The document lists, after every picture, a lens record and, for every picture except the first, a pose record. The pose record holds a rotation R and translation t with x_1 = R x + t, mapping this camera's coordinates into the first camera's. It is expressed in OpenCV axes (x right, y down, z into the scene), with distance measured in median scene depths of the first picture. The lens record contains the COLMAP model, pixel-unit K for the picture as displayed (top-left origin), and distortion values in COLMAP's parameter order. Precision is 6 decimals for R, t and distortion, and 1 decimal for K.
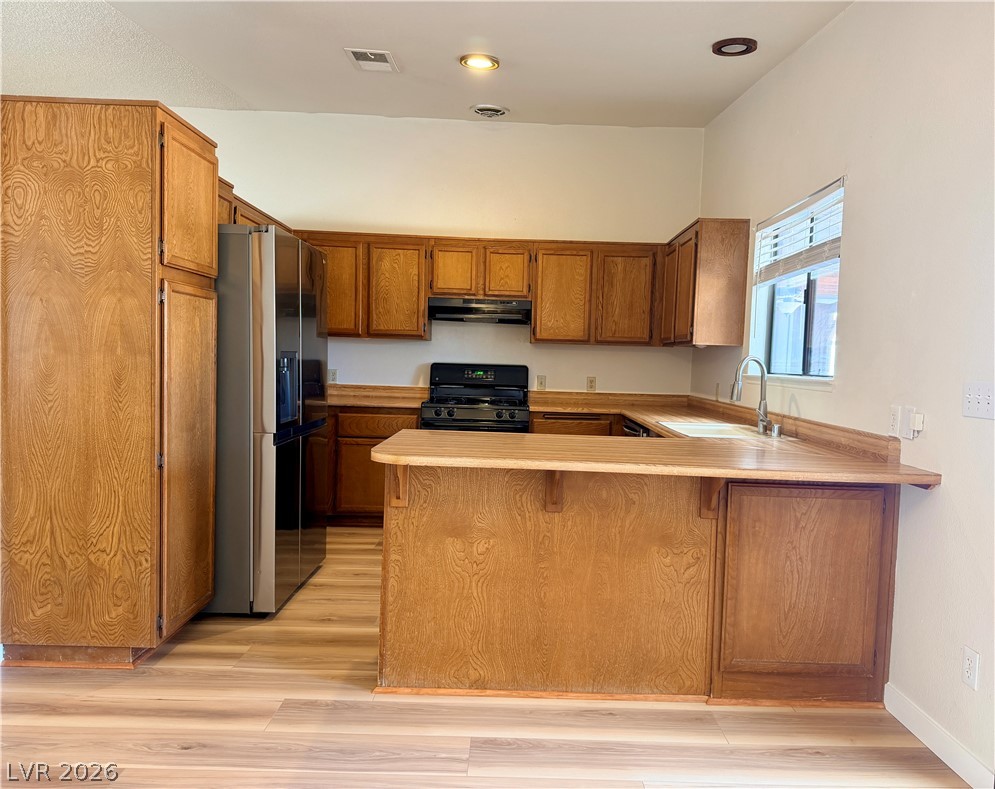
lens RADIAL K [[737.2, 0, 497.5], [0, 737.2, 394.5], [0, 0, 1]] dist [0.060962, -0.064628]
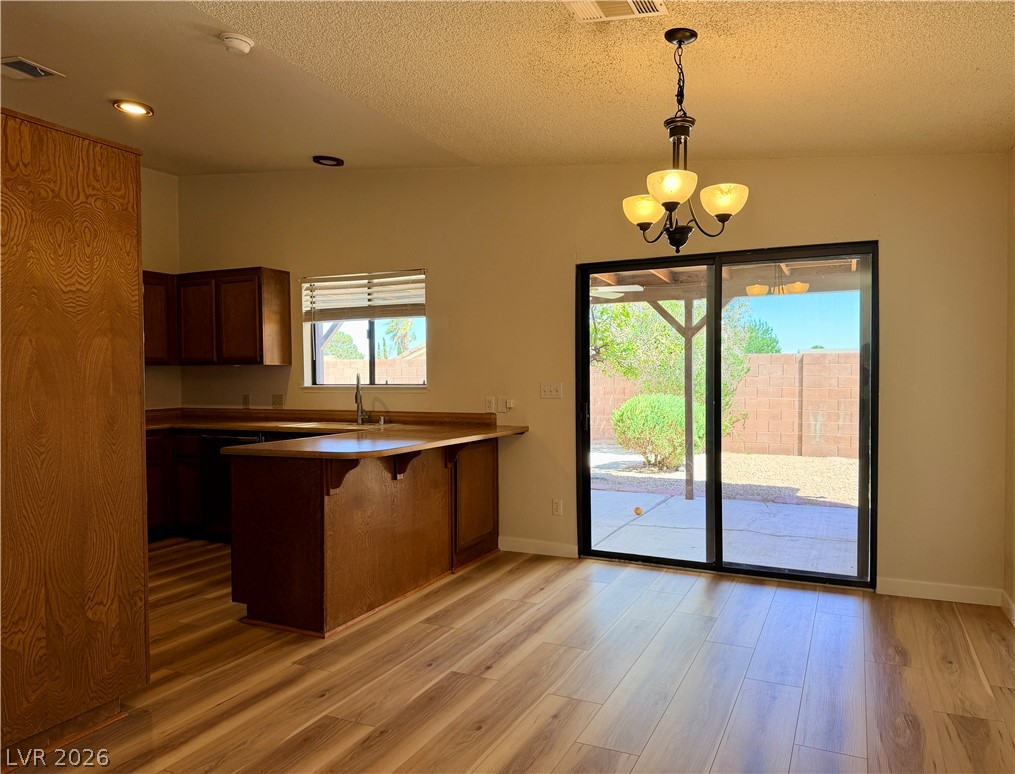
lens RADIAL K [[719.3, 0, 507.5], [0, 719.3, 387.0], [0, 0, 1]] dist [0.071754, -0.056927]
pose [[0.447191, -0.052762, 0.892881, -1.144529], [0.067703, 0.997392, 0.025029, -0.055259], [-0.891873, 0.049258, 0.449596, 0.104073]]
